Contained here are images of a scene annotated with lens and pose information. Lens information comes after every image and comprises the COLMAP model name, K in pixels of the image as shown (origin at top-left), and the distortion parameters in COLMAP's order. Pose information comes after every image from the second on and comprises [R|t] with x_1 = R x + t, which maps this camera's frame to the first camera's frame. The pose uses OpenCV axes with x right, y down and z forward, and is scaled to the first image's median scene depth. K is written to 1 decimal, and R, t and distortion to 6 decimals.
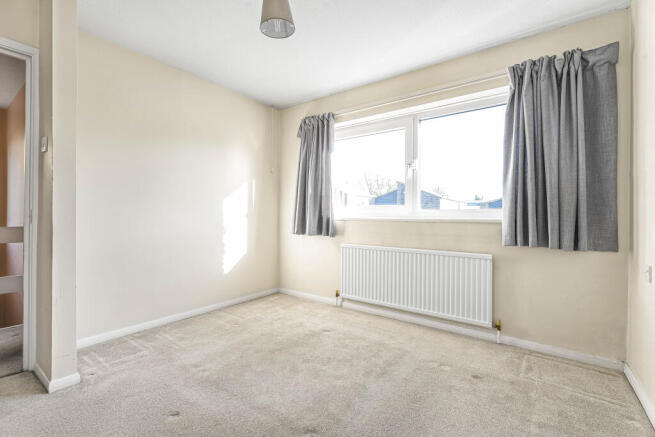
lens RADIAL K [[295.6, 0, 325.0], [0, 295.6, 217.4], [0, 0, 1]] dist [-0.004212, -0.000496]
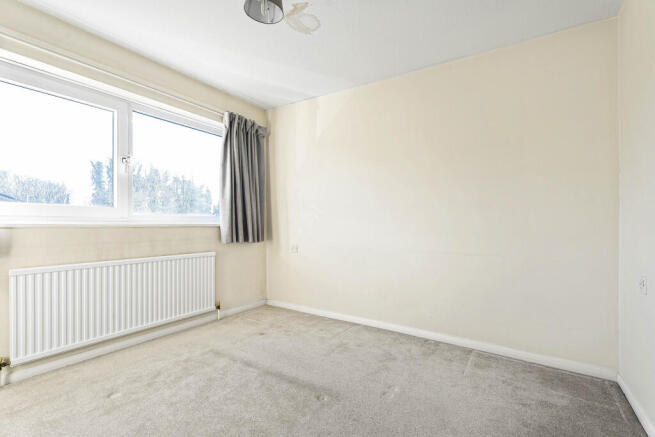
lens RADIAL K [[296.4, 0, 327.9], [0, 296.4, 220.8], [0, 0, 1]] dist [0.003561, 0.000329]
pose [[-0.062620, 0.003877, 0.998030, -0.682726], [-0.005776, 0.999974, -0.004247, -0.003884], [-0.998021, -0.006030, -0.062596, 0.557042]]
